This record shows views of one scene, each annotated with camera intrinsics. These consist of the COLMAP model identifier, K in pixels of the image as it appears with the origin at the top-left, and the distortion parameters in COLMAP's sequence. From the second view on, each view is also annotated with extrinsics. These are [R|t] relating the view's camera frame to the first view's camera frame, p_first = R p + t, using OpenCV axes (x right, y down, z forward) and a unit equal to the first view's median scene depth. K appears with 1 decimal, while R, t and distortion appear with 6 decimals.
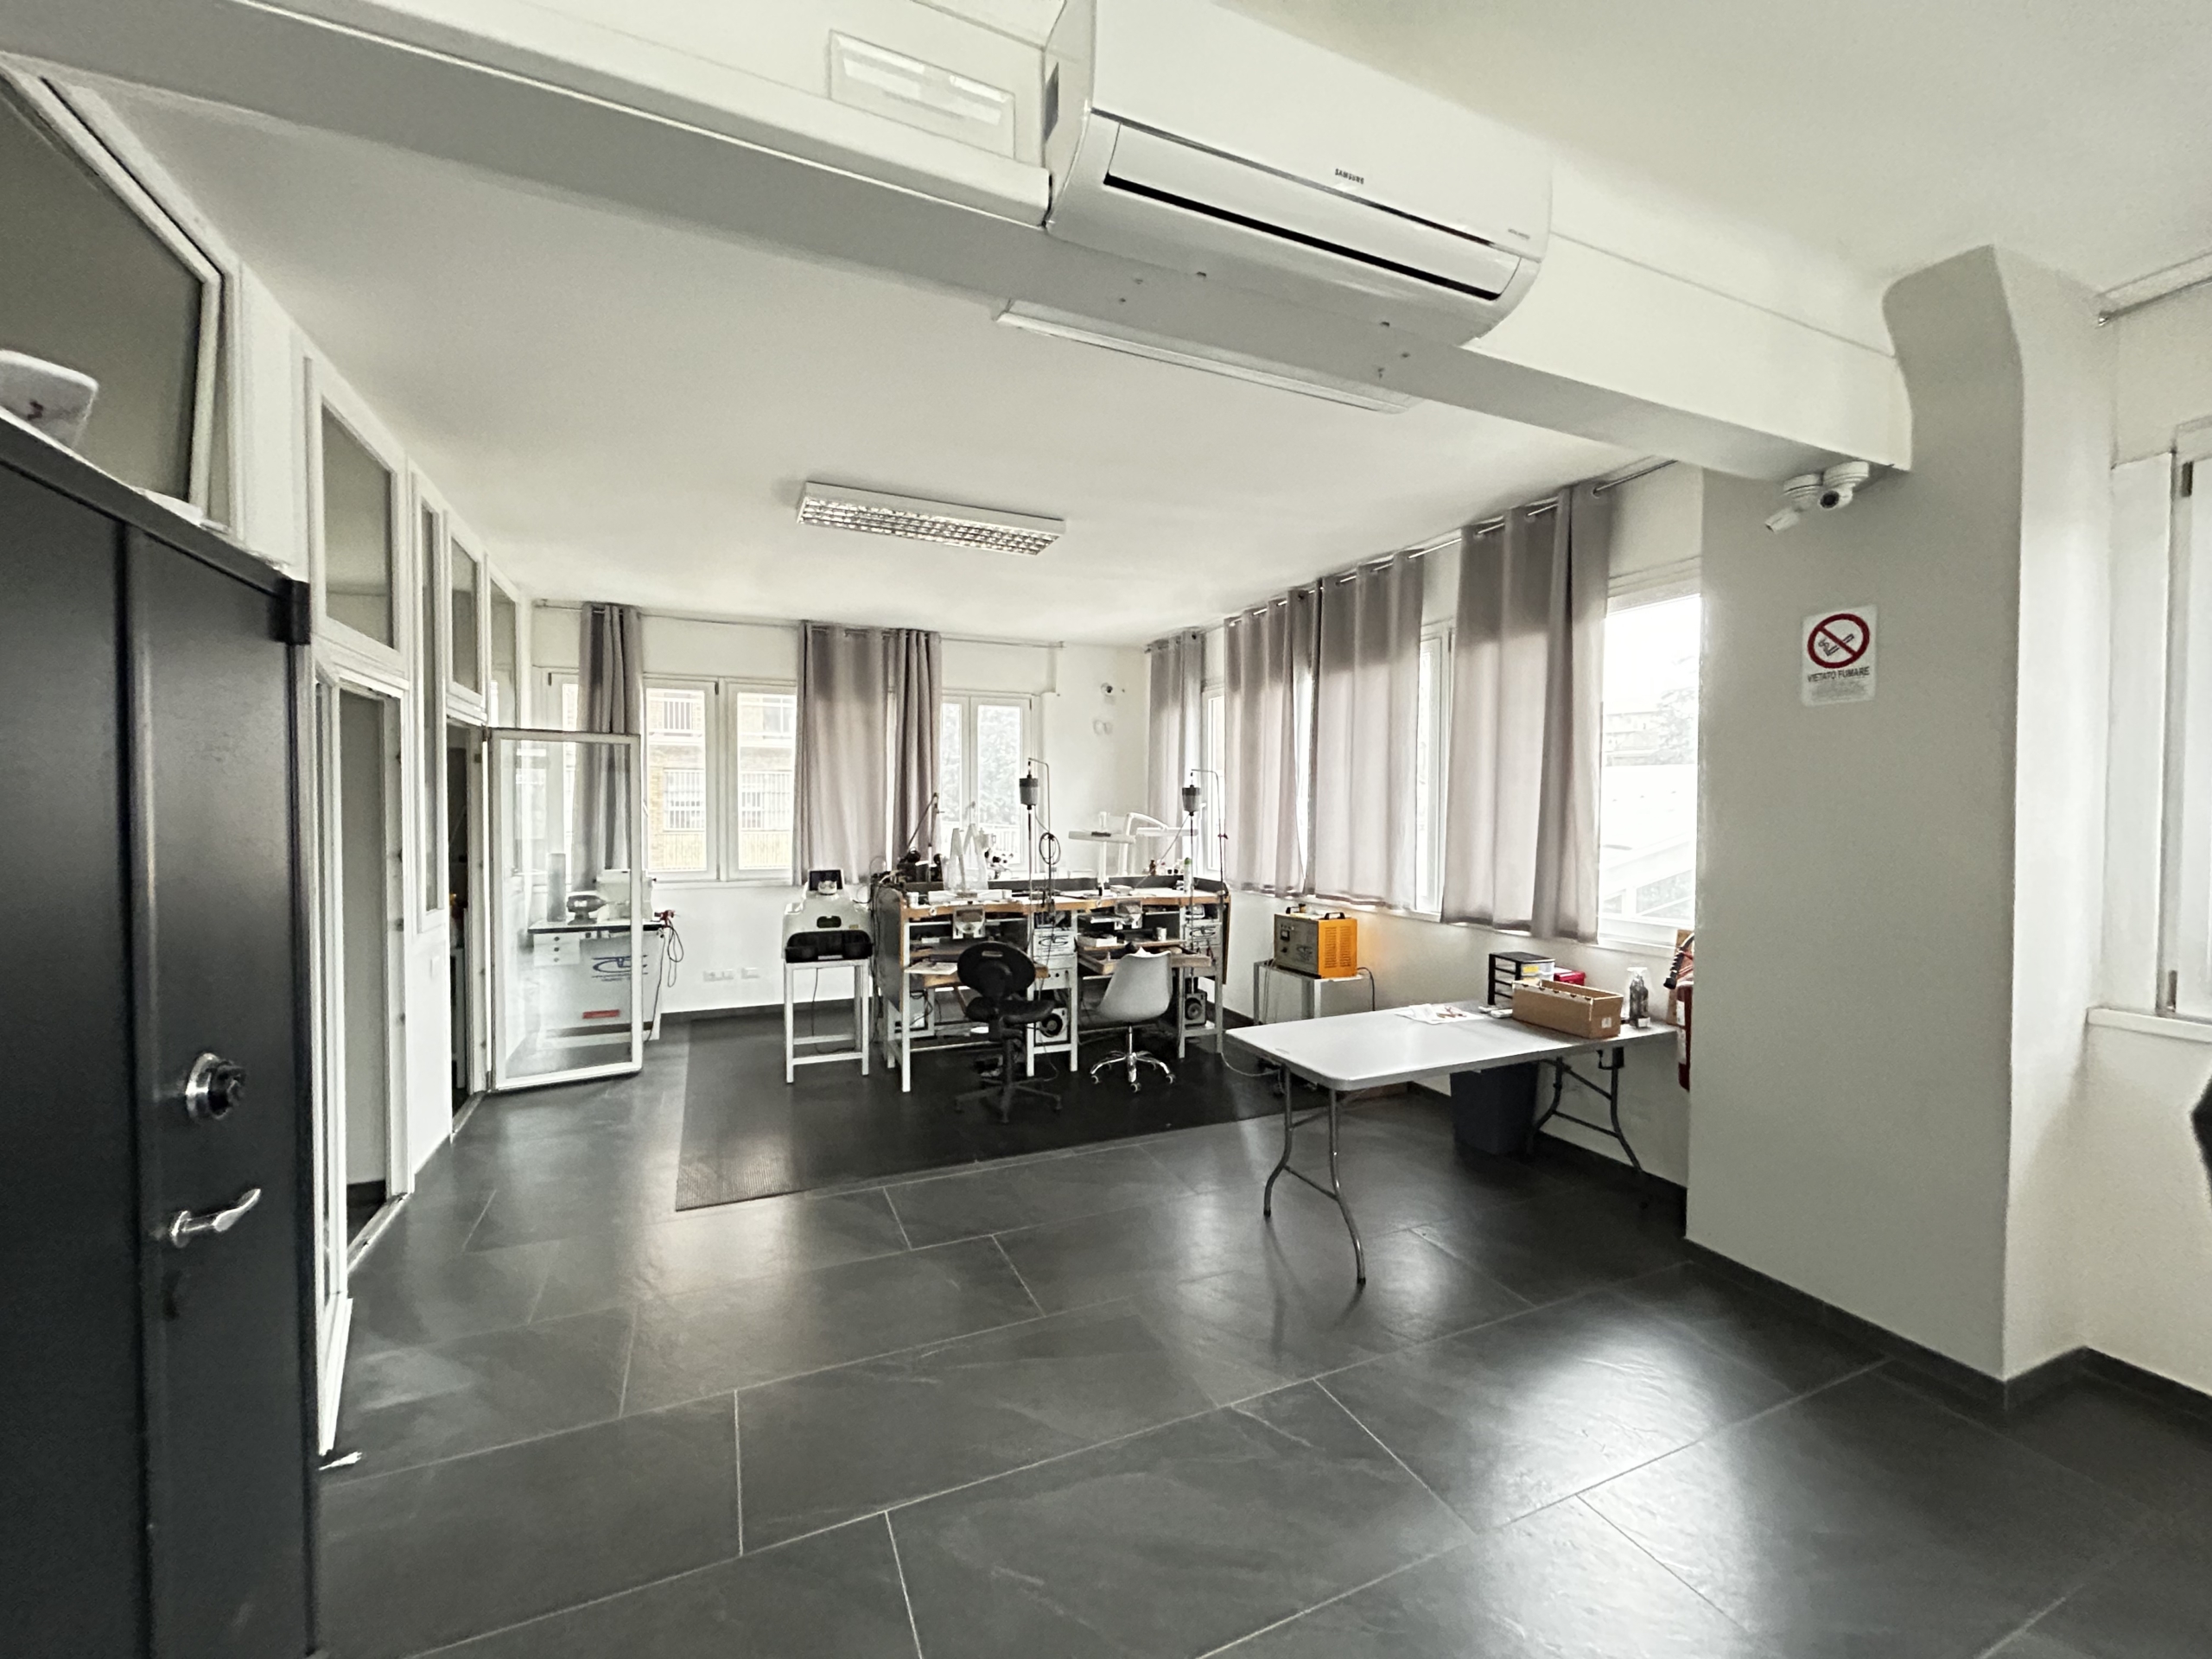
lens RADIAL K [[890.0, 0, 1105.5], [0, 890.0, 829.4], [0, 0, 1]] dist [-0.002795, 0.000107]
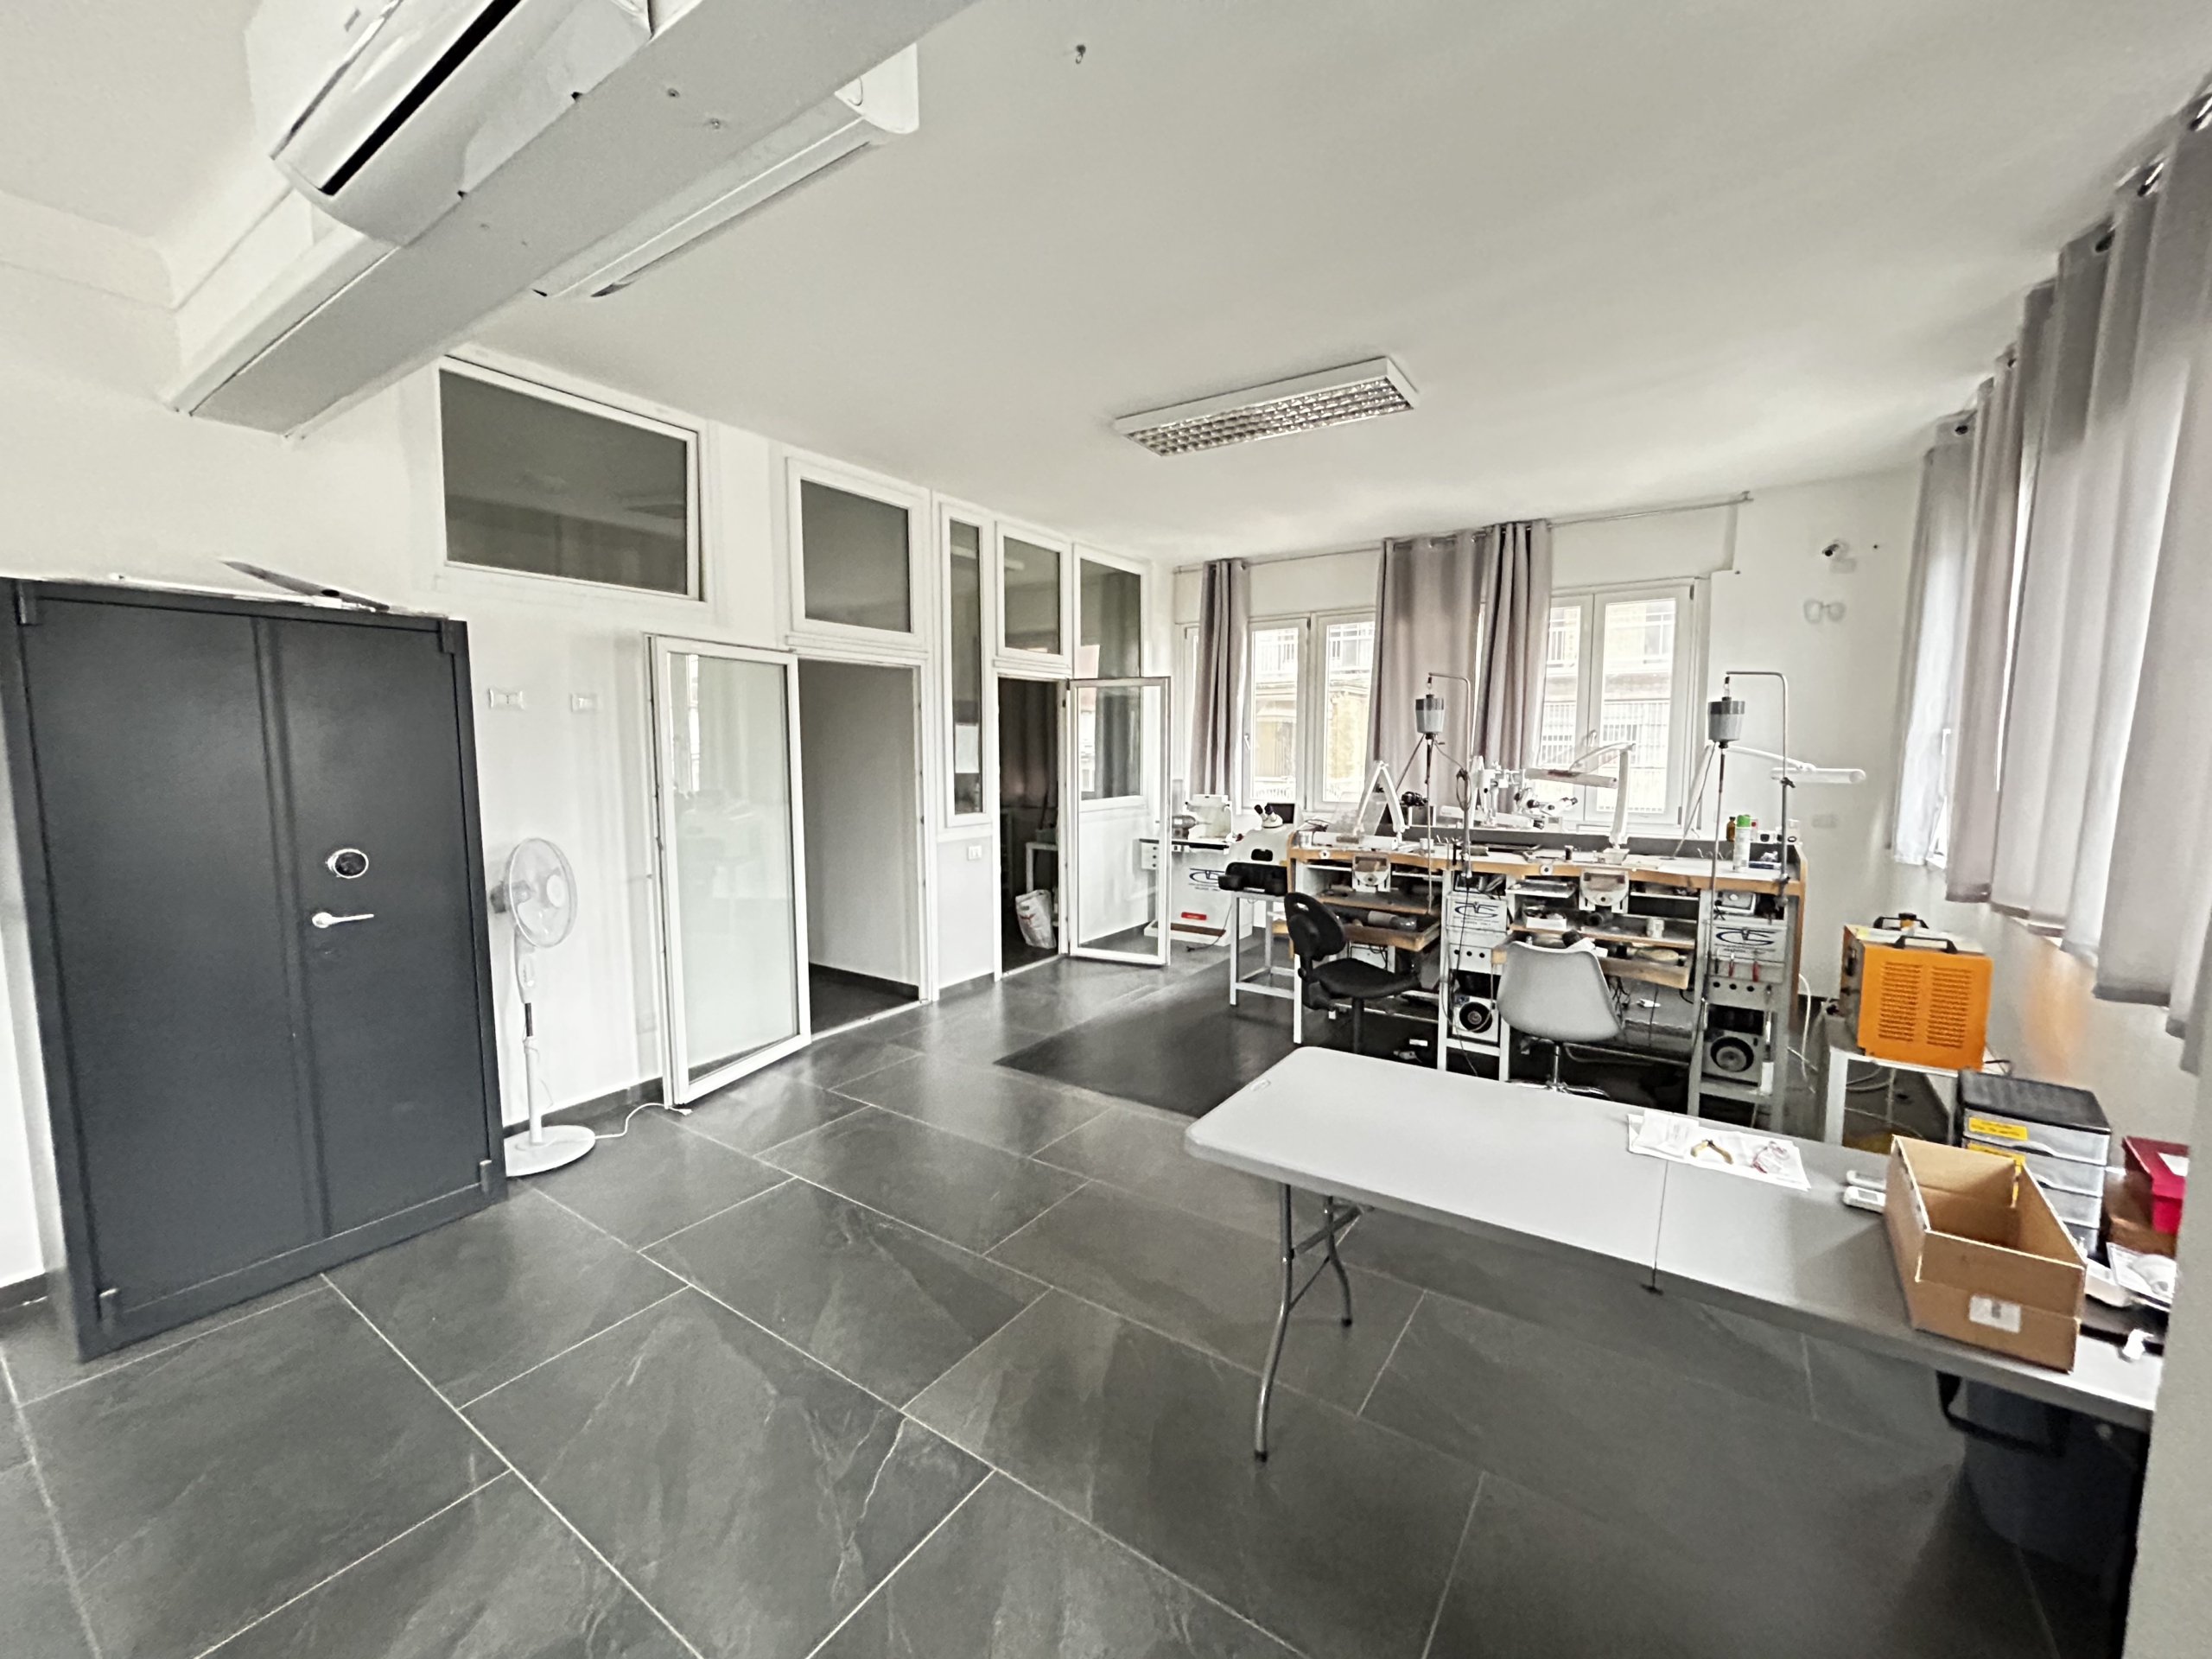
lens RADIAL K [[890.0, 0, 1107.8], [0, 890.0, 835.5], [0, 0, 1]] dist [-0.002795, 0.000107]
pose [[0.530567, 0.083366, -0.843533, 0.391280], [-0.016822, 0.995991, 0.087853, -0.001654], [0.847476, -0.032422, 0.529843, 0.301211]]
